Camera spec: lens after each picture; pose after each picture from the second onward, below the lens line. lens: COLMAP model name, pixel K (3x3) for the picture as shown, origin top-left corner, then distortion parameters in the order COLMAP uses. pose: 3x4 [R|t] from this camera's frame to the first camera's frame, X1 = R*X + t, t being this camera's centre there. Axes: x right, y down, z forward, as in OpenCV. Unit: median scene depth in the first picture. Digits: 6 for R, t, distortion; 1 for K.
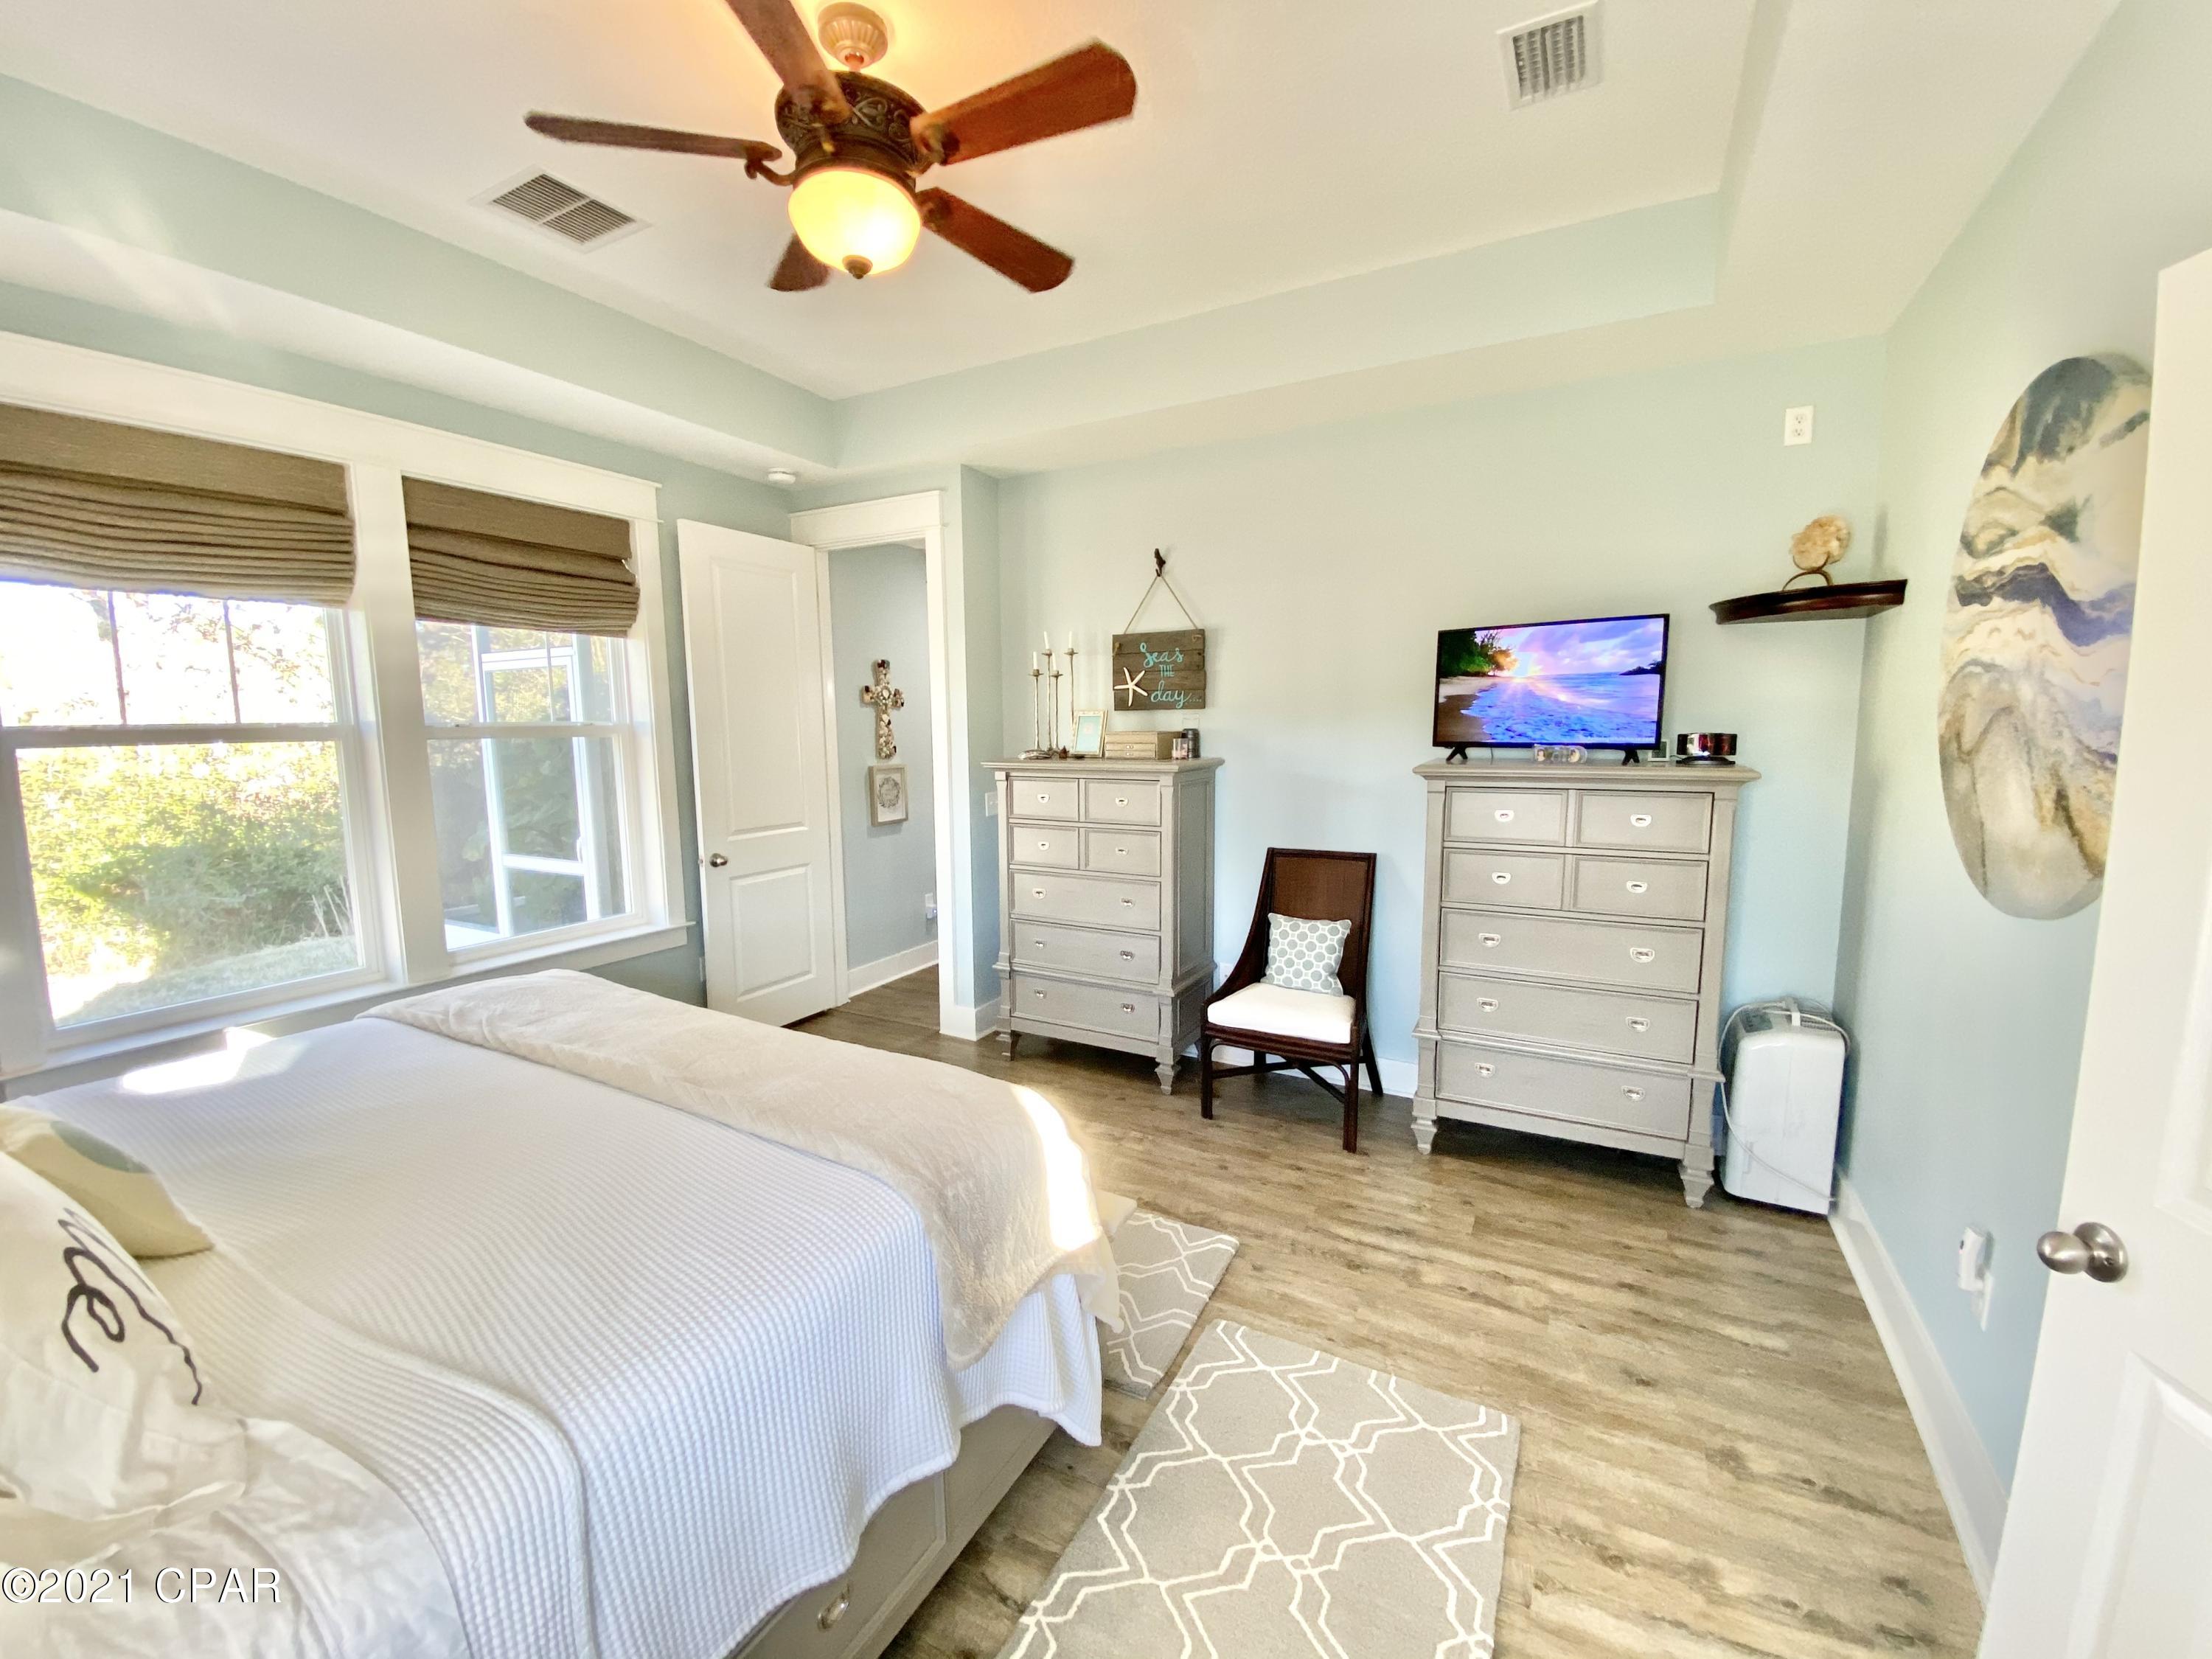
lens RADIAL K [[893.5, 0, 1095.2], [0, 893.5, 828.2], [0, 0, 1]] dist [0.026867, -0.023489]
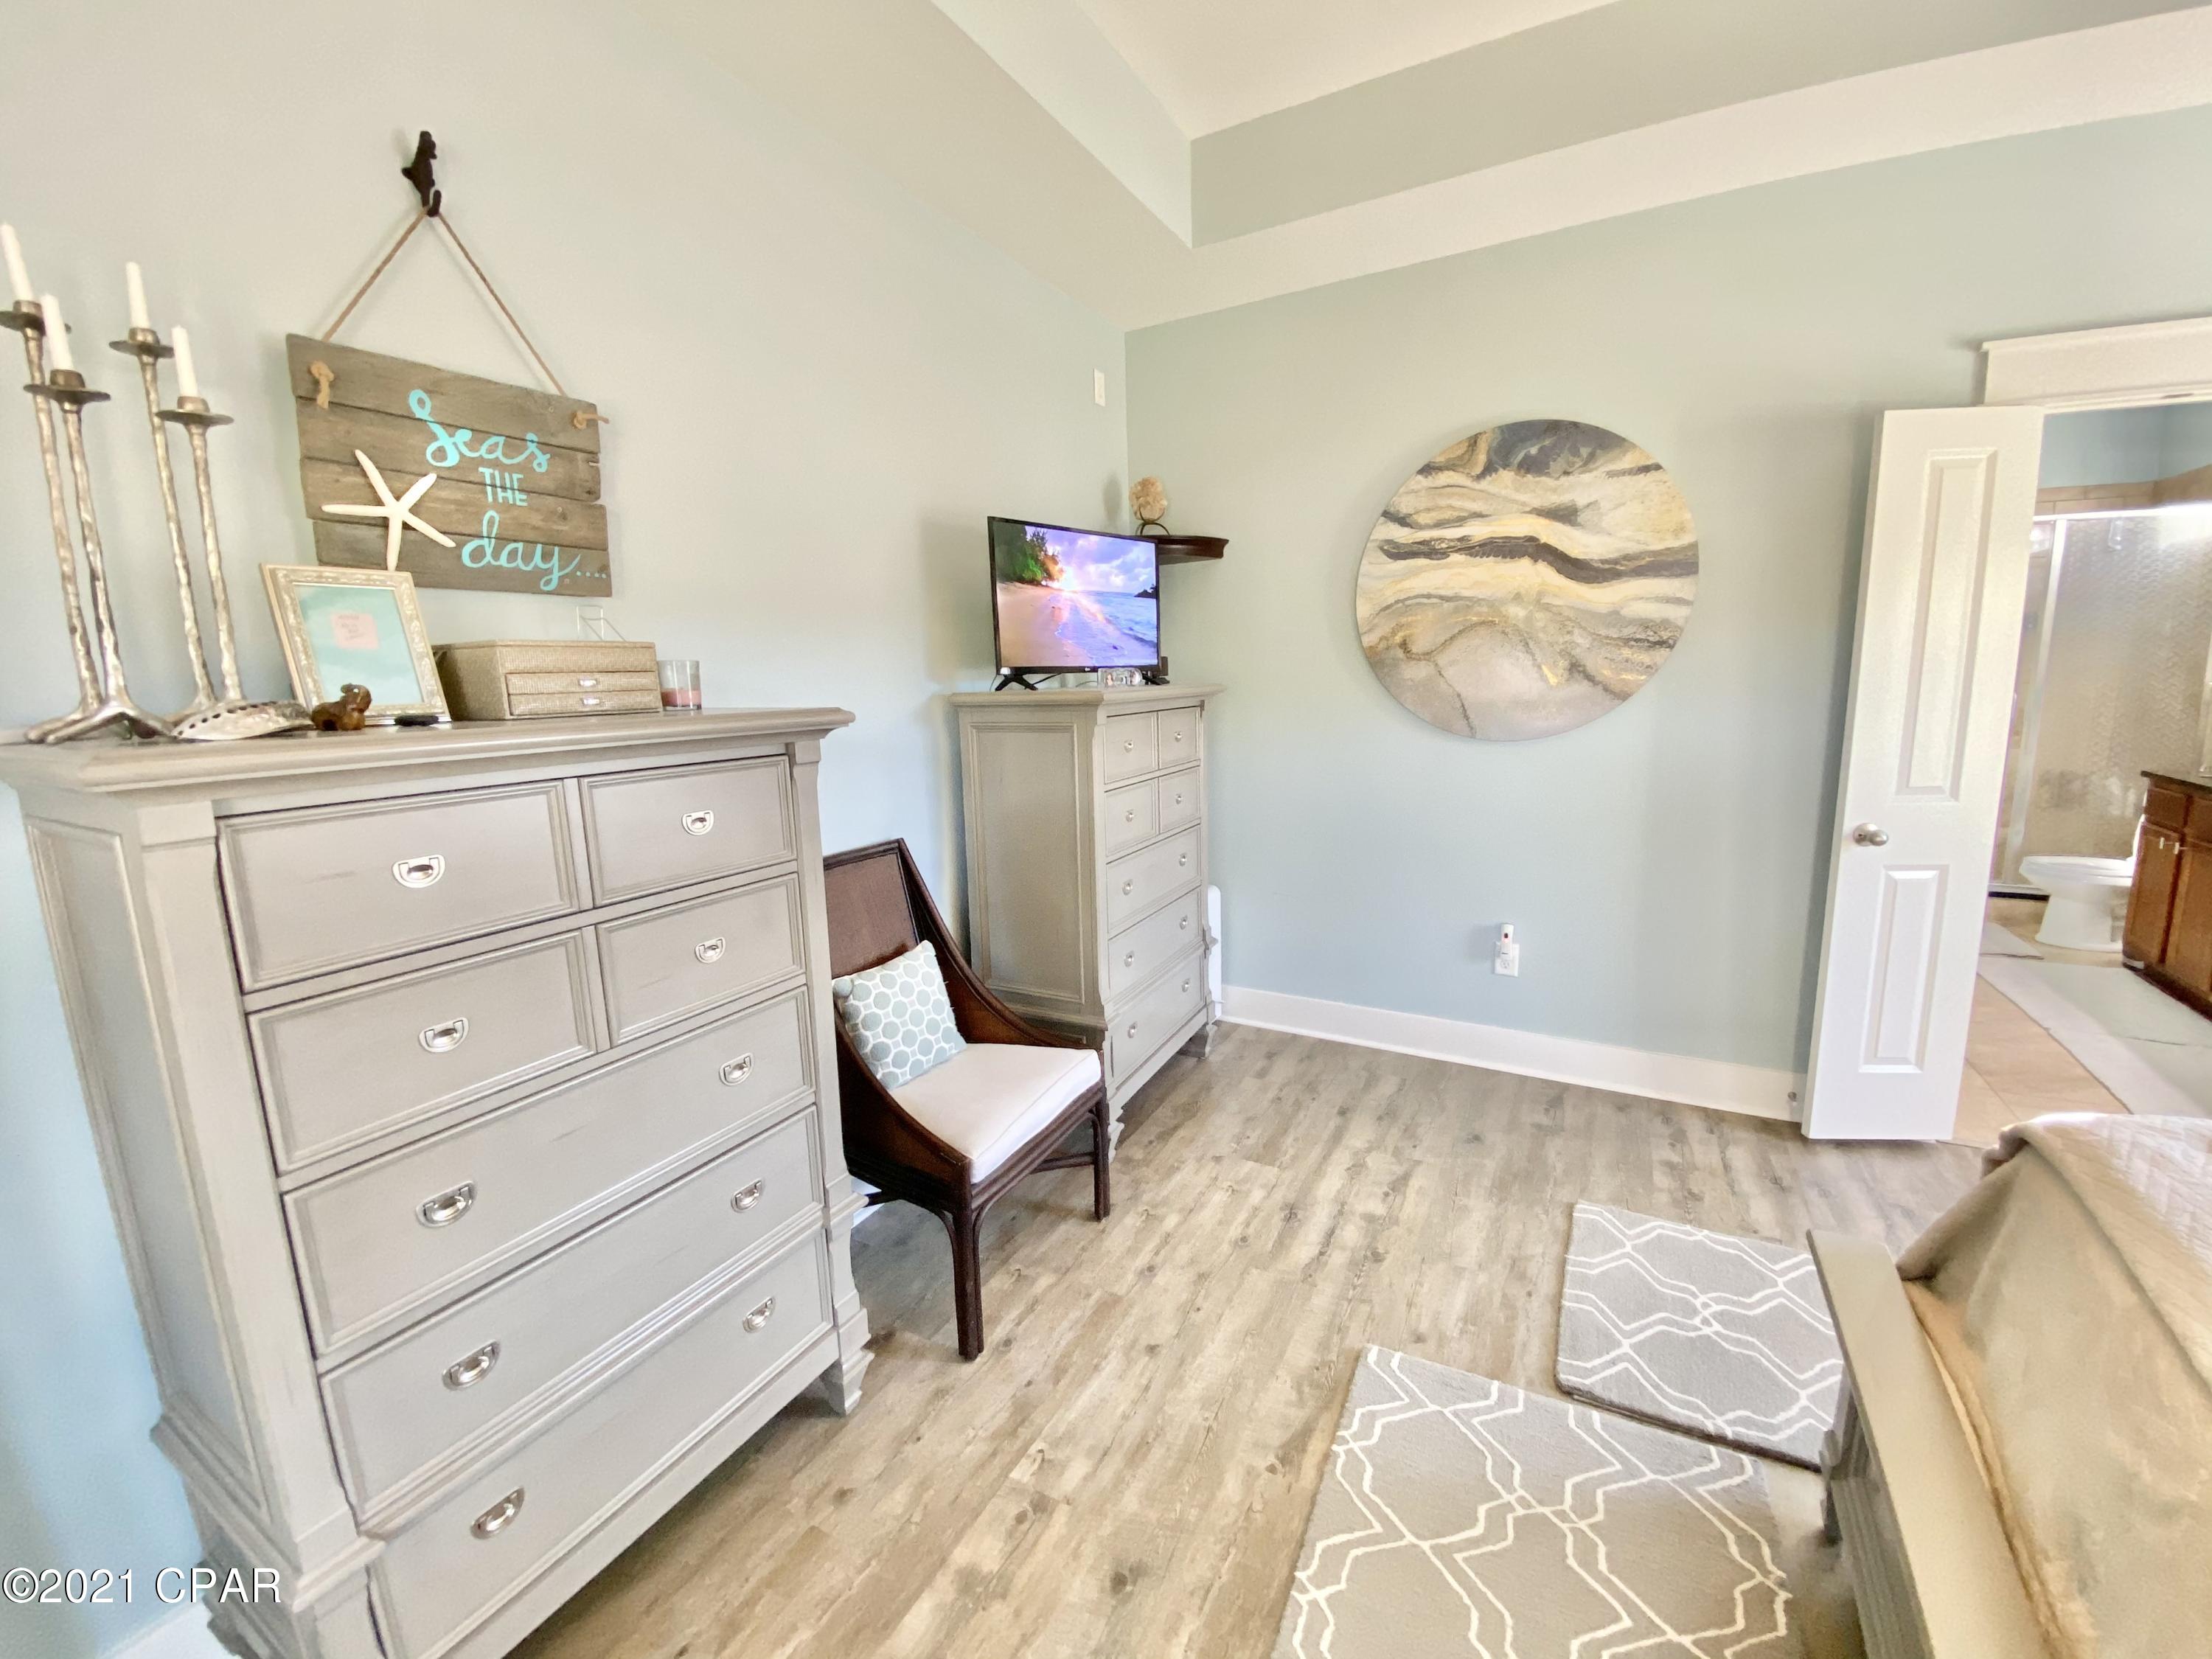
lens RADIAL K [[893.5, 0, 1095.2], [0, 893.5, 828.2], [0, 0, 1]] dist [0.026867, -0.023489]
pose [[0.008223, -0.157113, 0.987546, -0.404833], [0.150204, 0.976569, 0.154116, -0.069480], [-0.988621, 0.147066, 0.031629, 0.955960]]
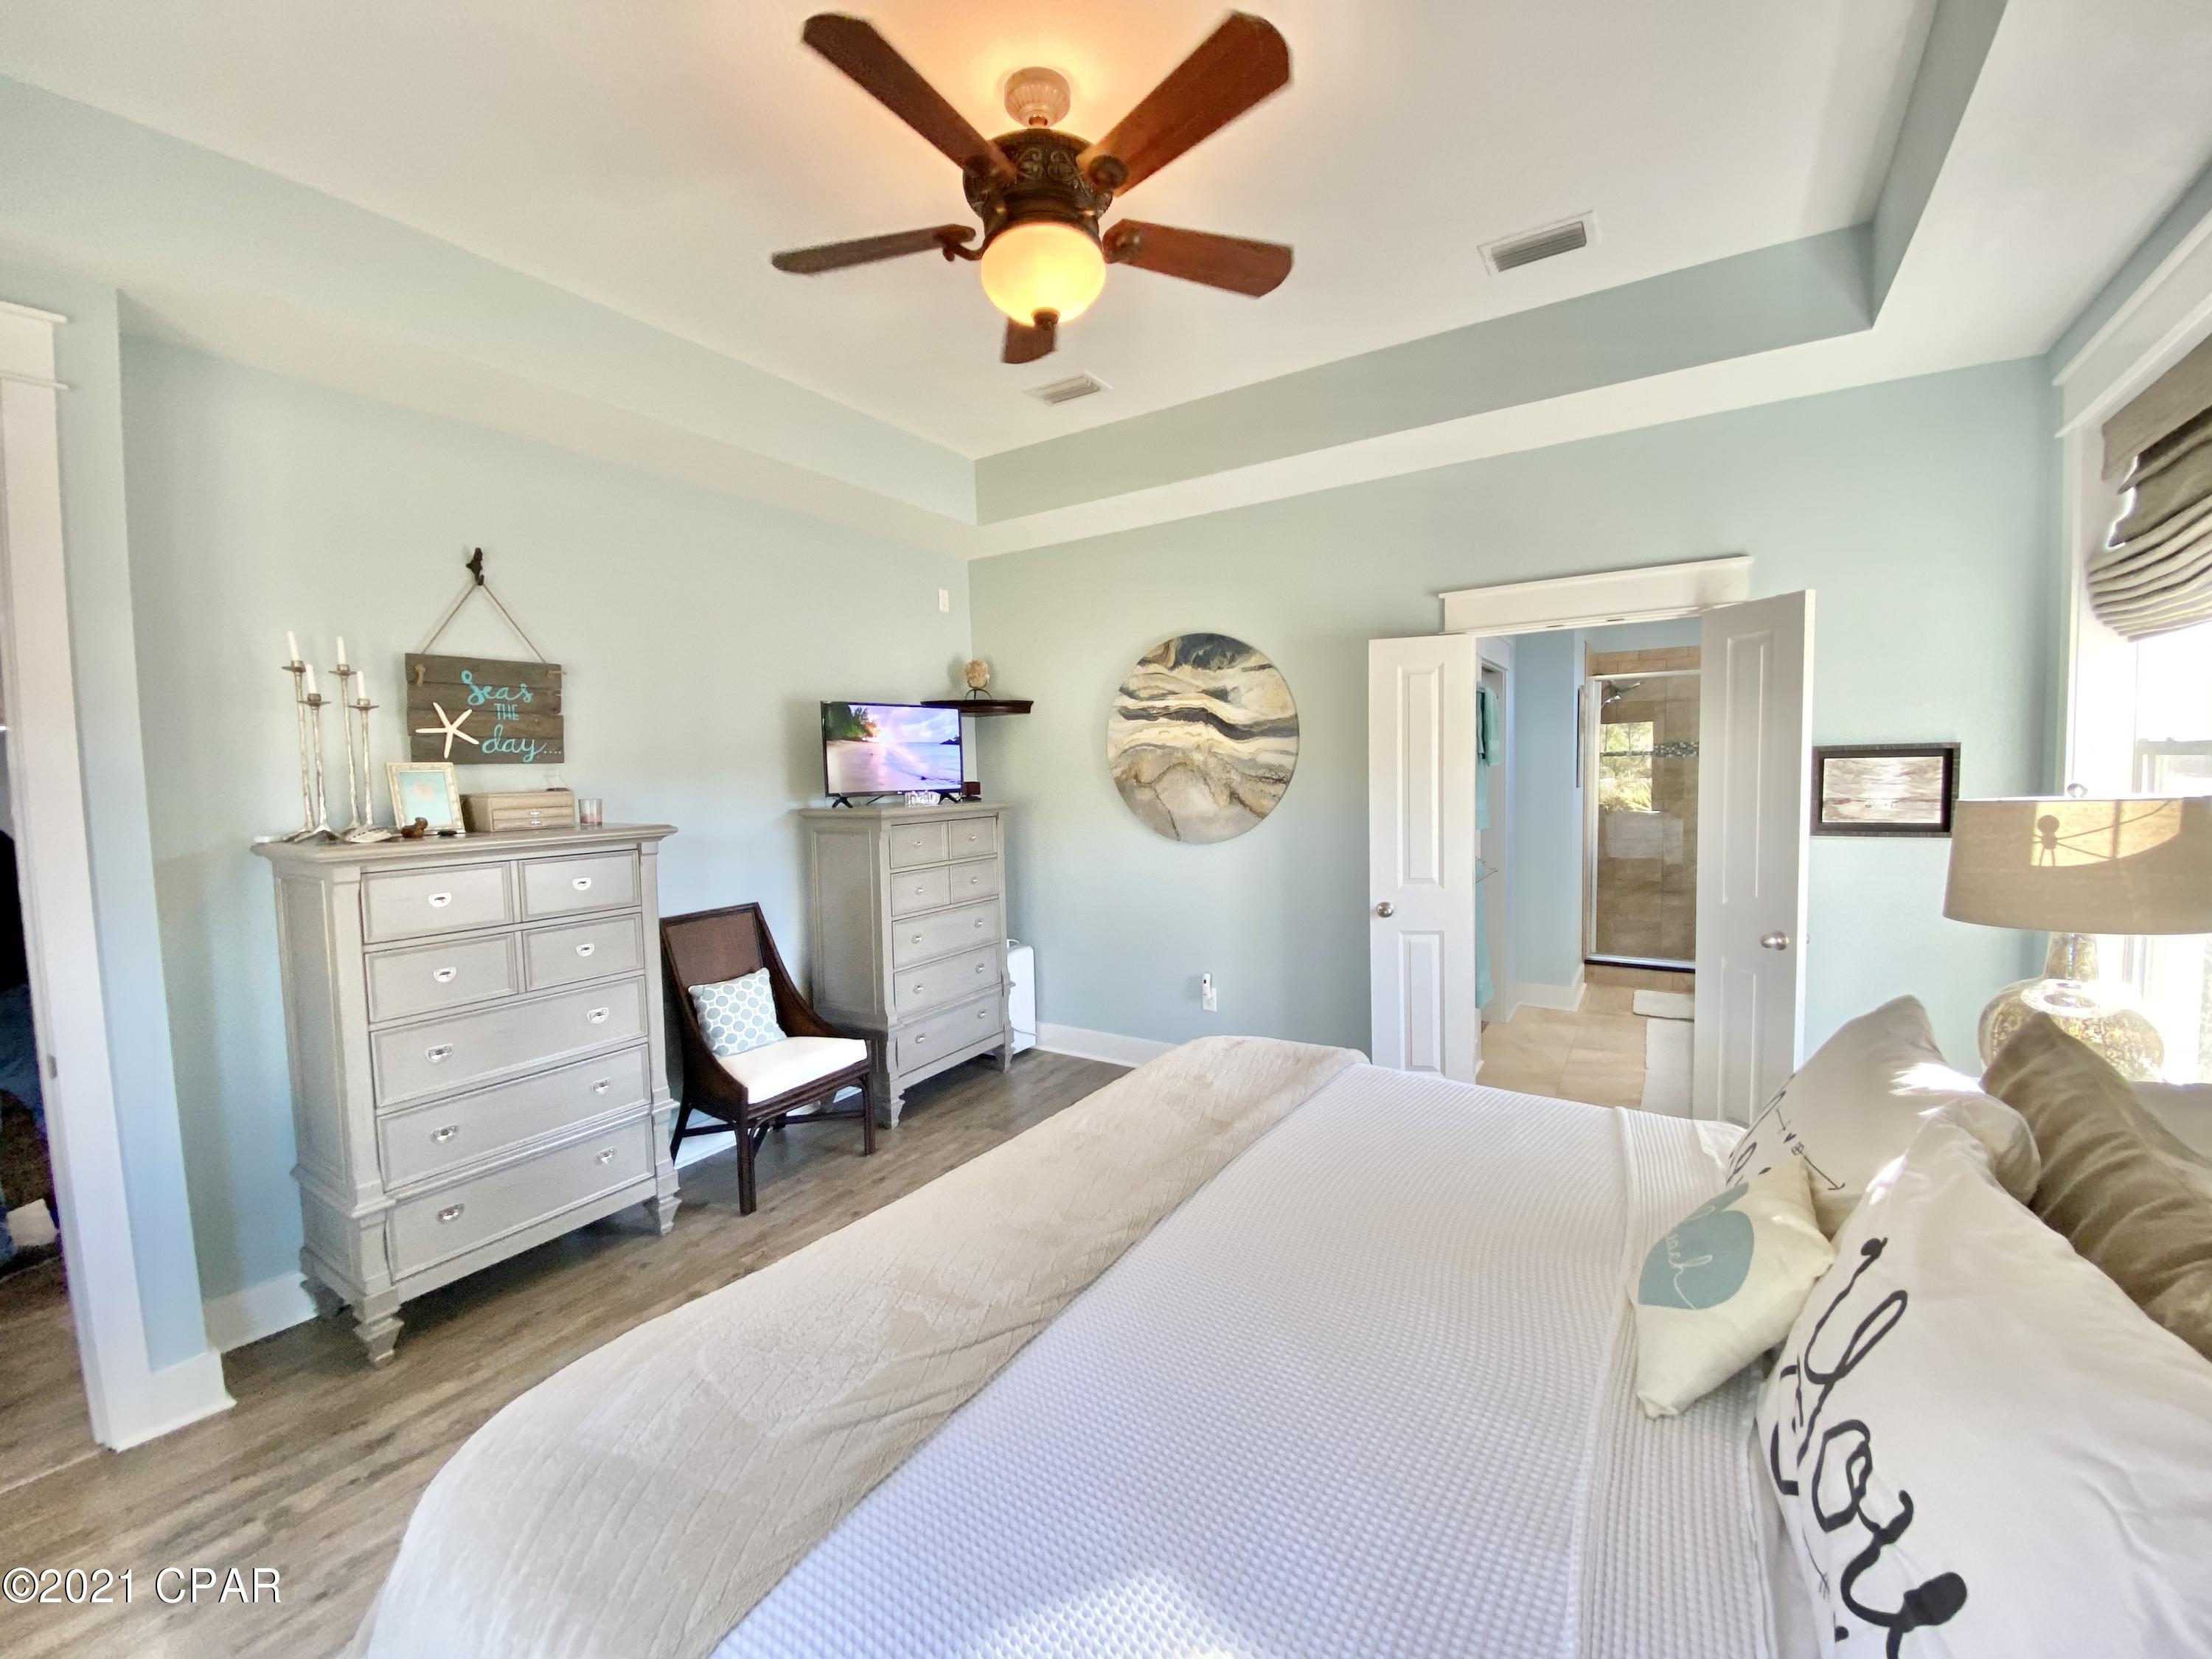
lens RADIAL K [[894.1, 0, 1100.9], [0, 894.1, 828.9], [0, 0, 1]] dist [0.024096, -0.022666]
pose [[0.058104, -0.055084, 0.996790, -0.814516], [0.141900, 0.988794, 0.046371, -0.055294], [-0.988174, 0.138750, 0.065269, 0.596422]]
